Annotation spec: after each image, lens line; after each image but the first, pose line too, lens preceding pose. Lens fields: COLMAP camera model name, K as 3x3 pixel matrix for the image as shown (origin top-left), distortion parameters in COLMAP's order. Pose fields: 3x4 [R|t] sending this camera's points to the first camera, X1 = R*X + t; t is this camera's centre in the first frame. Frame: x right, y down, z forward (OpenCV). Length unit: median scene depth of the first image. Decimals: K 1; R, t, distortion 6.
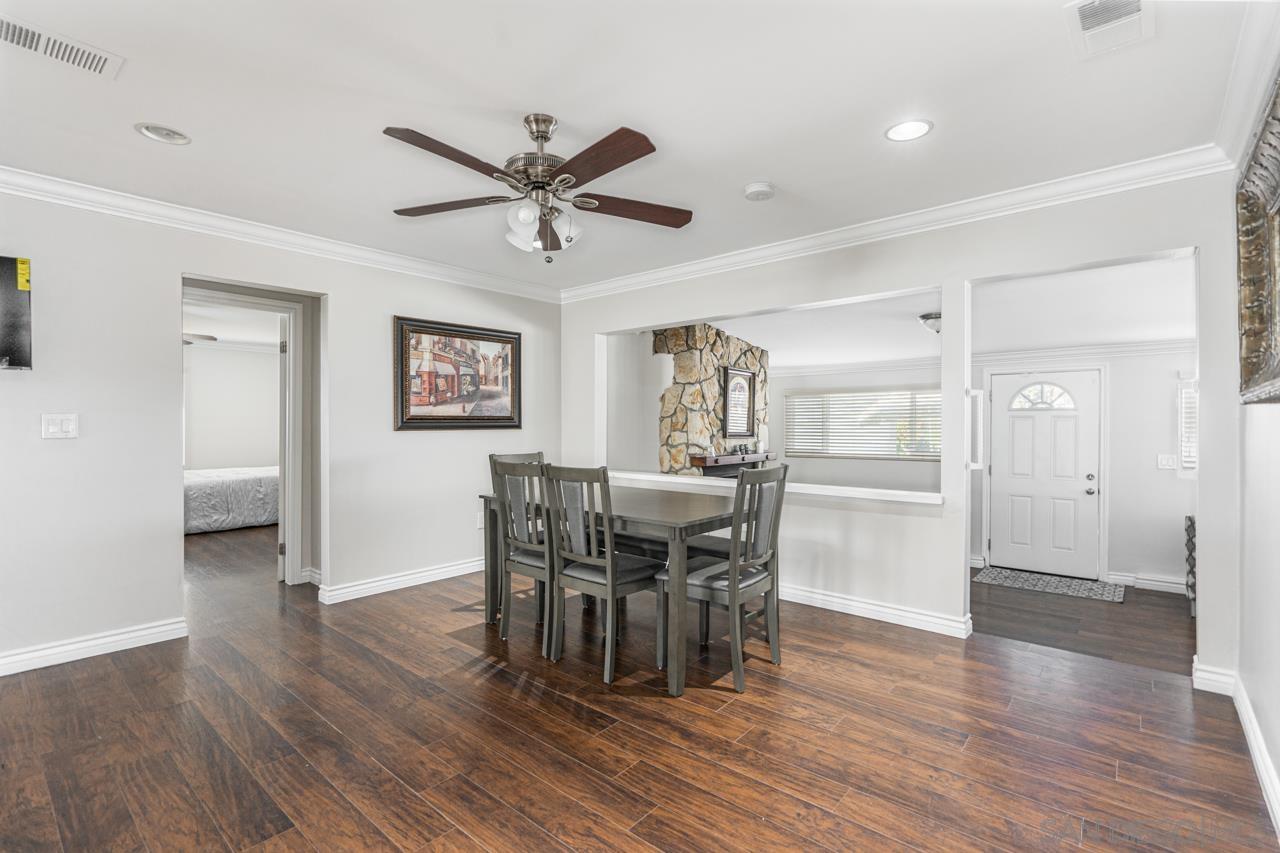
lens RADIAL K [[593.0, 0, 632.4], [0, 593.0, 427.9], [0, 0, 1]] dist [-0.006067, 0.001462]
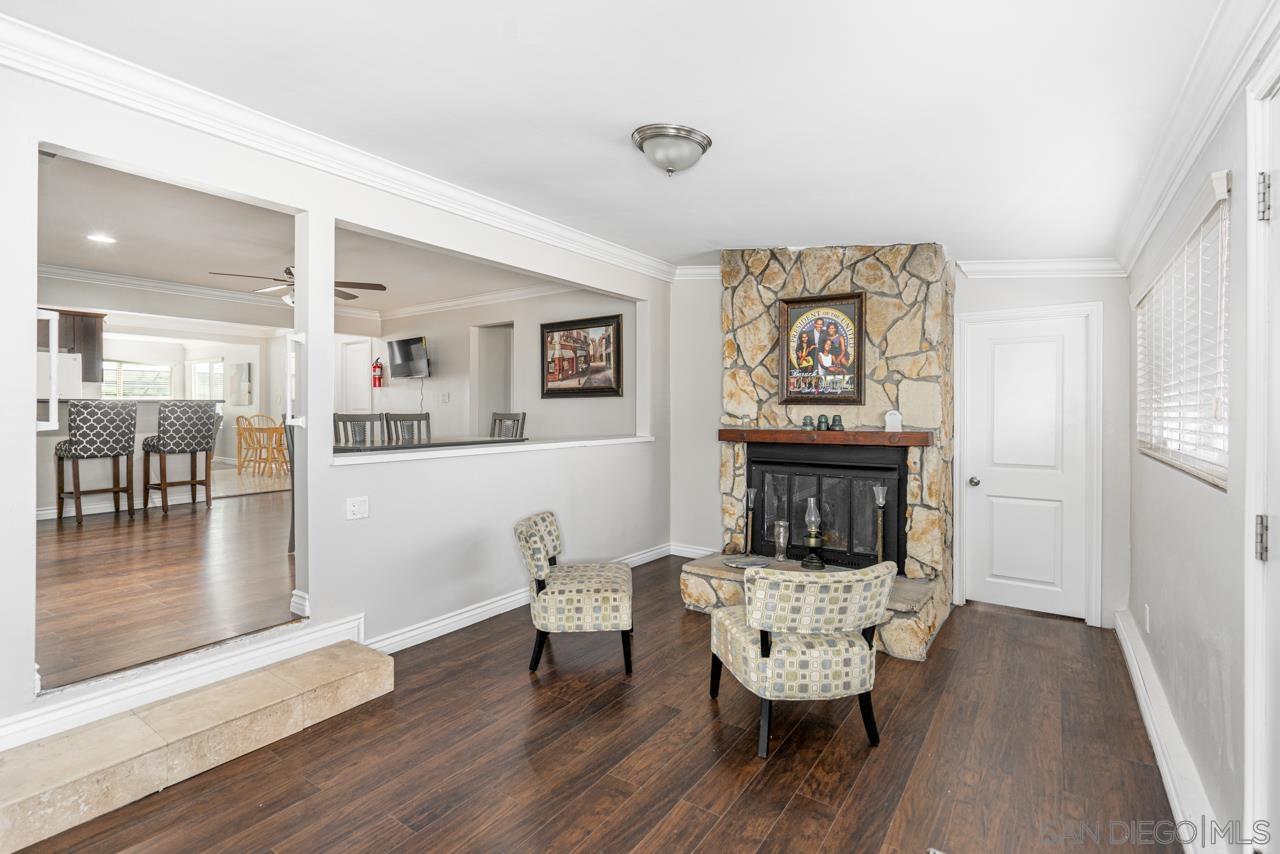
lens RADIAL K [[593.0, 0, 662.3], [0, 593.0, 411.7], [0, 0, 1]] dist [-0.006067, 0.001462]
pose [[0.137360, 0.000555, -0.990521, 1.037670], [-0.003032, 0.999995, 0.000140, 0.033129], [0.990517, 0.002984, 0.137361, 0.981197]]
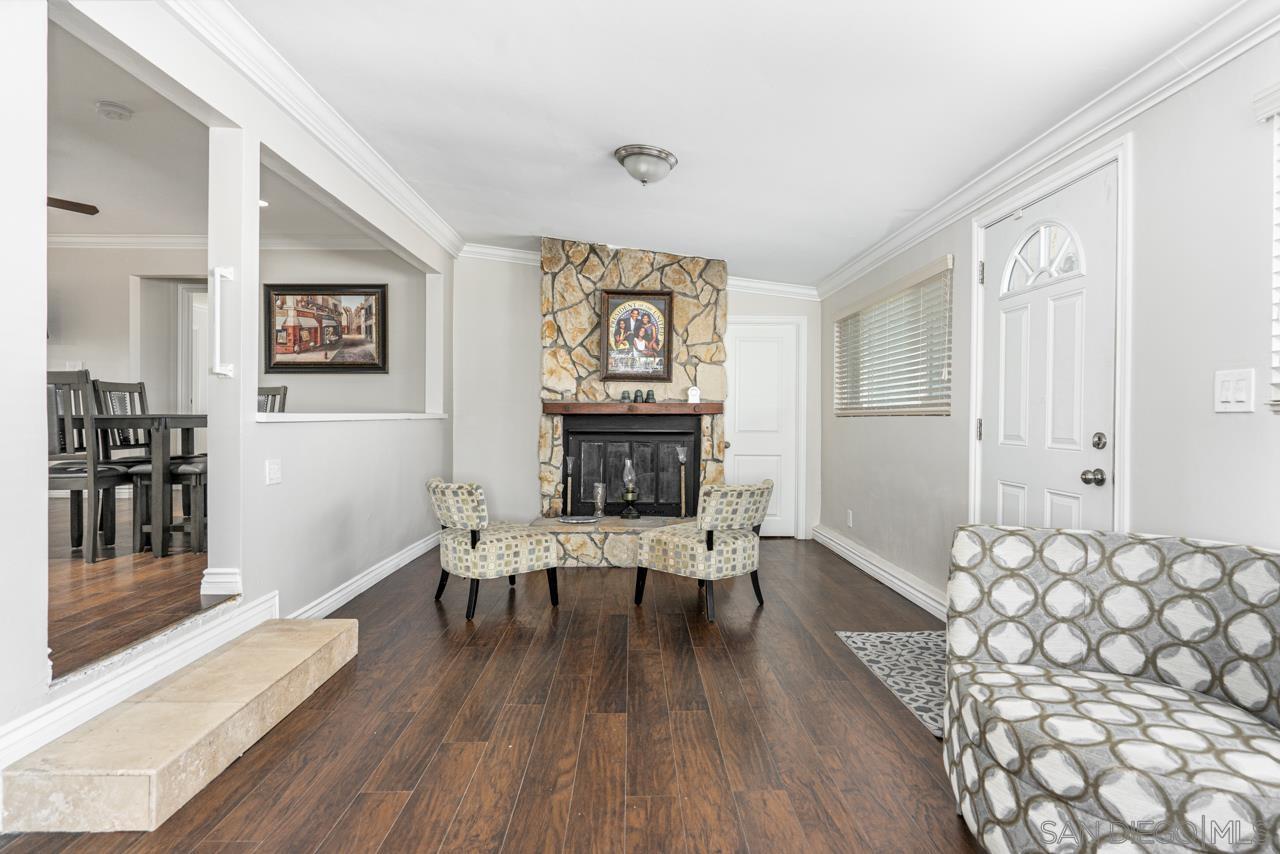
lens RADIAL K [[653.0, 0, 646.0], [0, 653.0, 421.9], [0, 0, 1]] dist [-0.001221, 0.000271]
pose [[0.676271, 0.009257, -0.736594, 1.062906], [-0.006322, 0.999957, 0.006762, 0.083175], [0.736625, 0.000084, 0.676301, 0.583739]]
